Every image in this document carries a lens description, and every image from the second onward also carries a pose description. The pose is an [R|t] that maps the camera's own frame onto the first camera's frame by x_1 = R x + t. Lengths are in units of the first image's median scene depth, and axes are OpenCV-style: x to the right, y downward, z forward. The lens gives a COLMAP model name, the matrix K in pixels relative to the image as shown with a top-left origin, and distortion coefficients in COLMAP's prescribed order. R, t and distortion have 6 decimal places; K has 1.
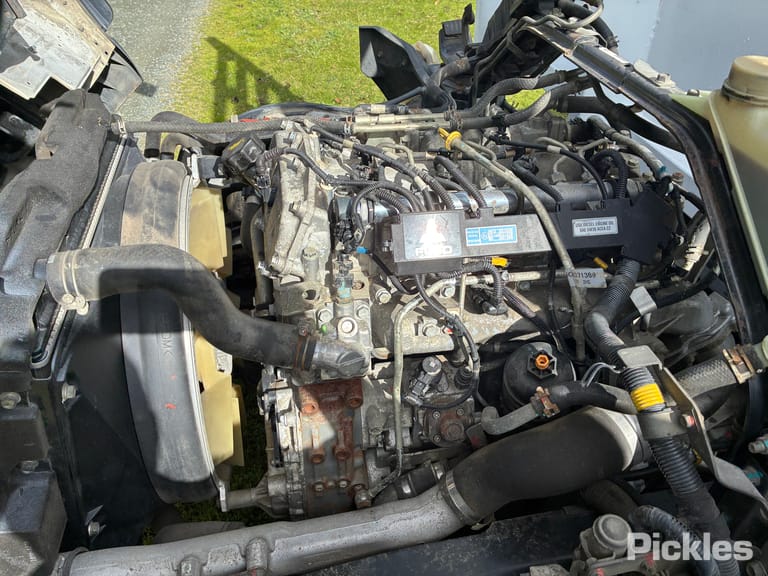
lens RADIAL K [[572.5, 0, 388.2], [0, 572.5, 270.0], [0, 0, 1]] dist [0.042062, -0.084609]
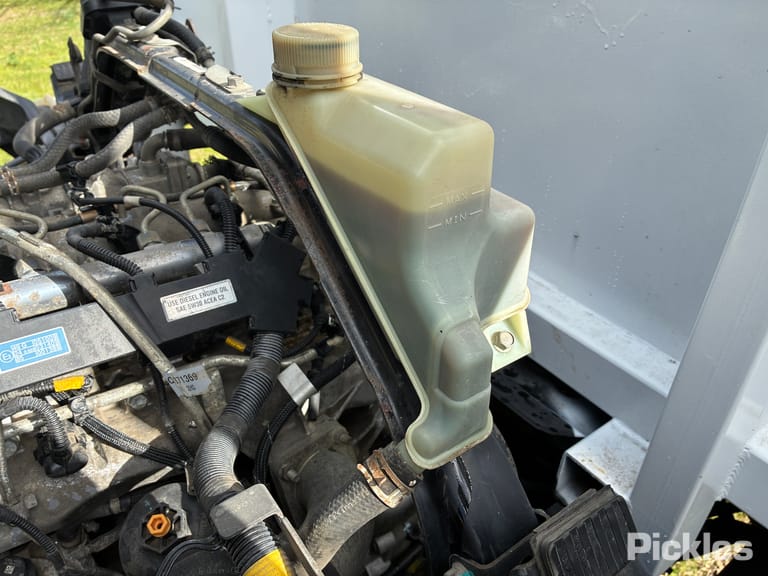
lens RADIAL K [[572.5, 0, 388.2], [0, 572.5, 270.0], [0, 0, 1]] dist [0.042062, -0.084609]
pose [[0.909181, -0.203080, 0.363521, 0.319687], [0.235841, 0.970624, -0.047612, -0.023949], [-0.343173, 0.129022, 0.930368, 0.276040]]
